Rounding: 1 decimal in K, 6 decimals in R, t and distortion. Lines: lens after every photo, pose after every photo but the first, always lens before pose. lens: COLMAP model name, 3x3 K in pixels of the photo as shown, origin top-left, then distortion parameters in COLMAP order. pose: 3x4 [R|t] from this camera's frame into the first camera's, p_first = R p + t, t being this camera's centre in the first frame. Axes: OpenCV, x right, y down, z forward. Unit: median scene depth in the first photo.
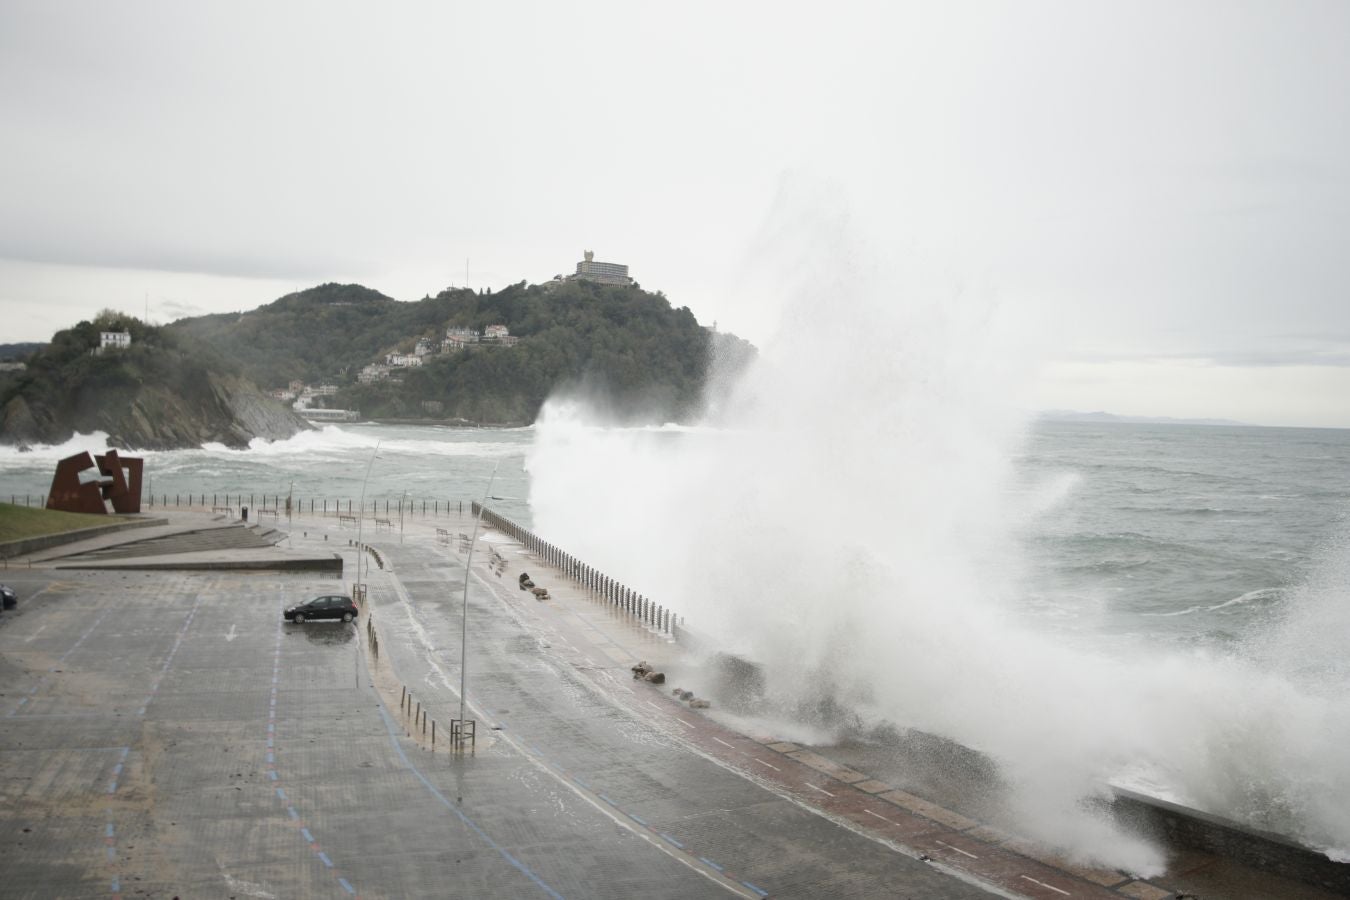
lens RADIAL K [[1241.6, 0, 669.0], [0, 1241.6, 442.6], [0, 0, 1]] dist [0.001536, 0.035744]
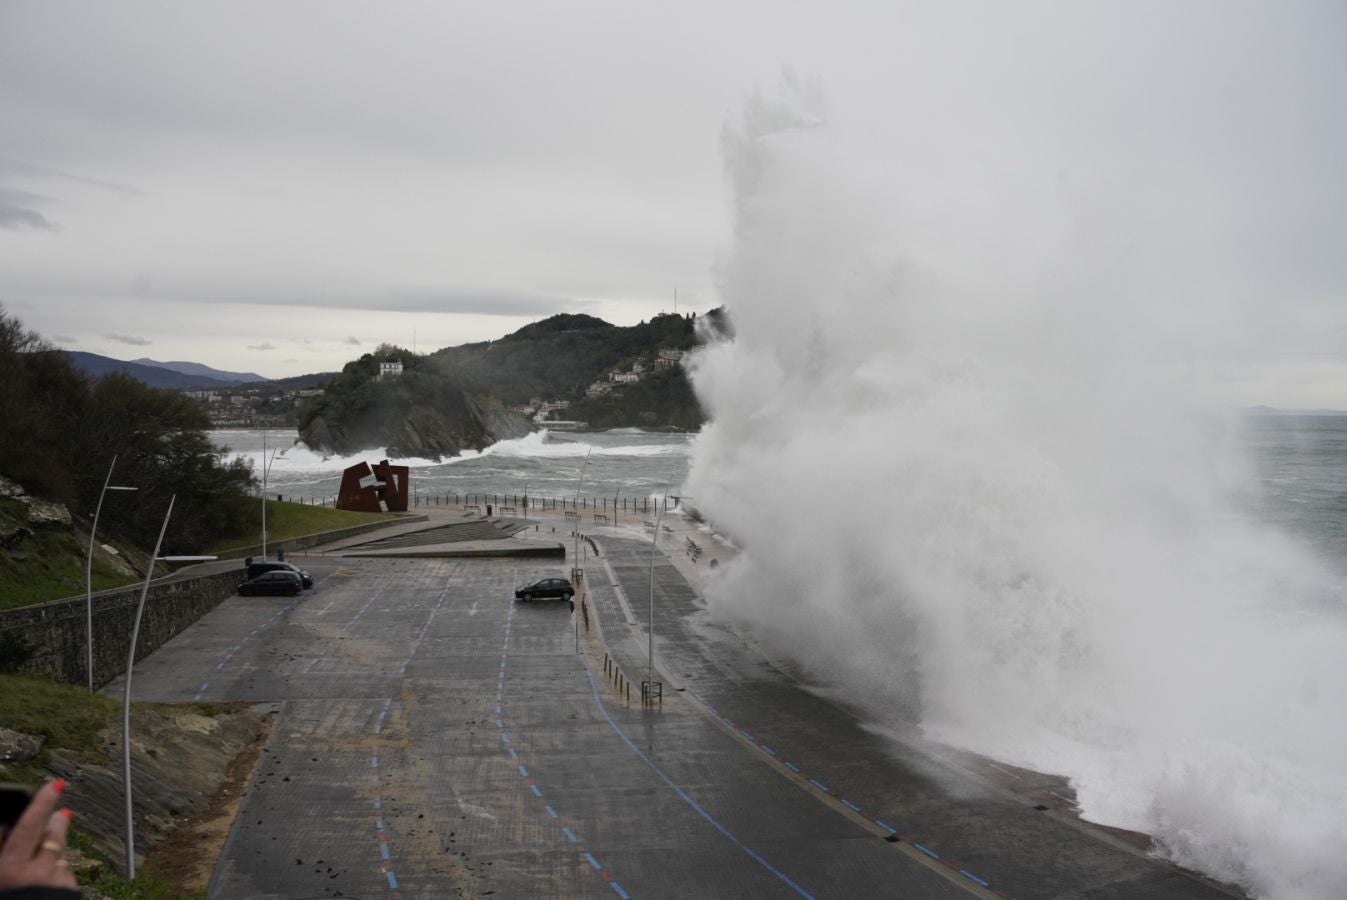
lens RADIAL K [[1082.5, 0, 672.3], [0, 1082.5, 453.1], [0, 0, 1]] dist [-0.004420, -0.002673]
pose [[0.985800, -0.019717, -0.166763, 0.012111], [0.021029, 0.999760, 0.006106, -0.001736], [0.166603, -0.009526, 0.985978, -0.011206]]
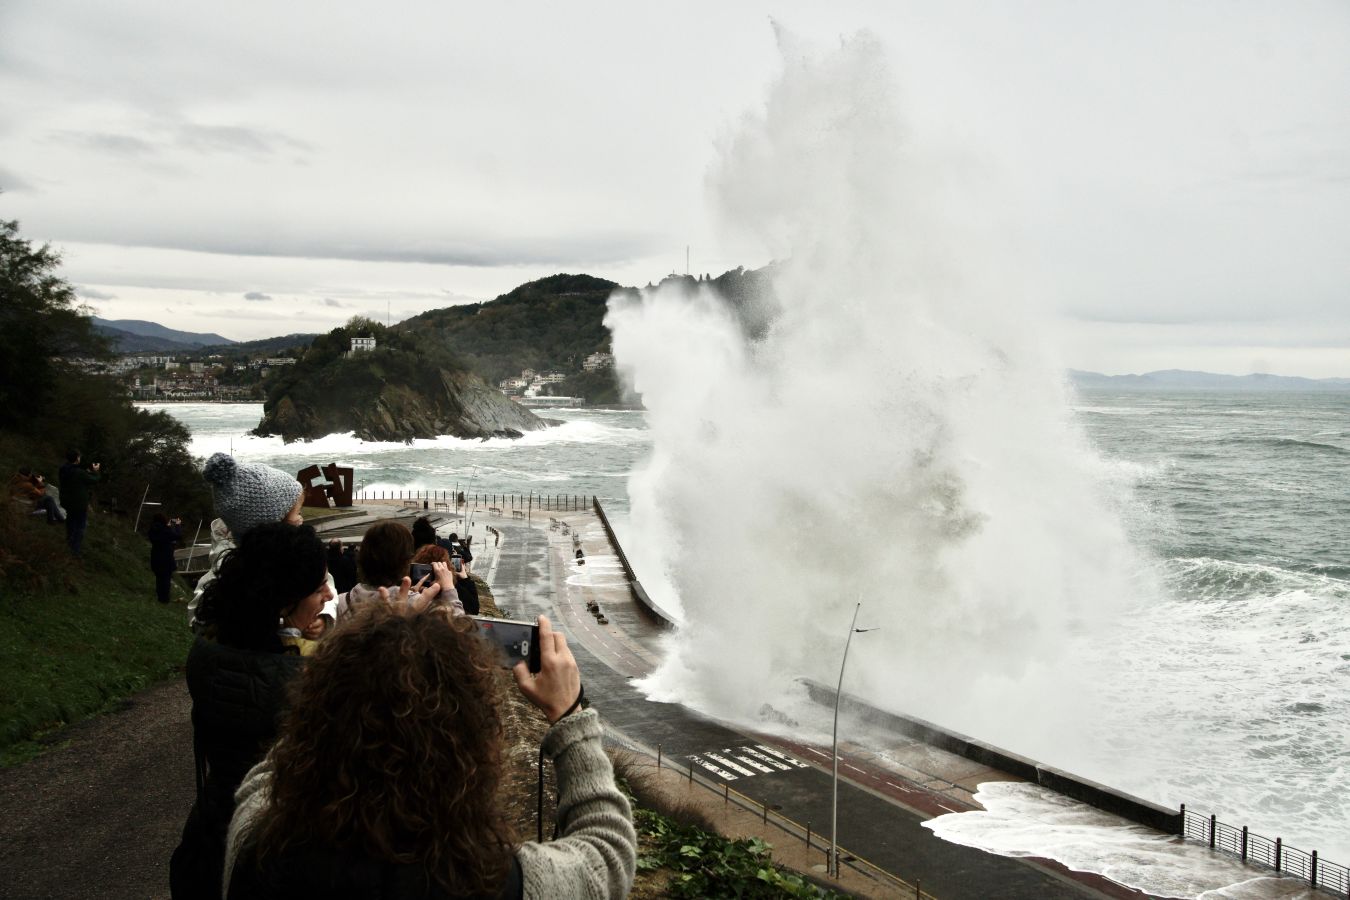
lens RADIAL K [[1239.5, 0, 658.5], [0, 1239.5, 458.4], [0, 0, 1]] dist [0.032682, -0.017159]
pose [[0.981080, -0.005693, -0.193519, 0.193227], [0.011535, 0.999511, 0.029075, -0.035025], [0.193259, -0.030757, 0.980666, -0.328005]]
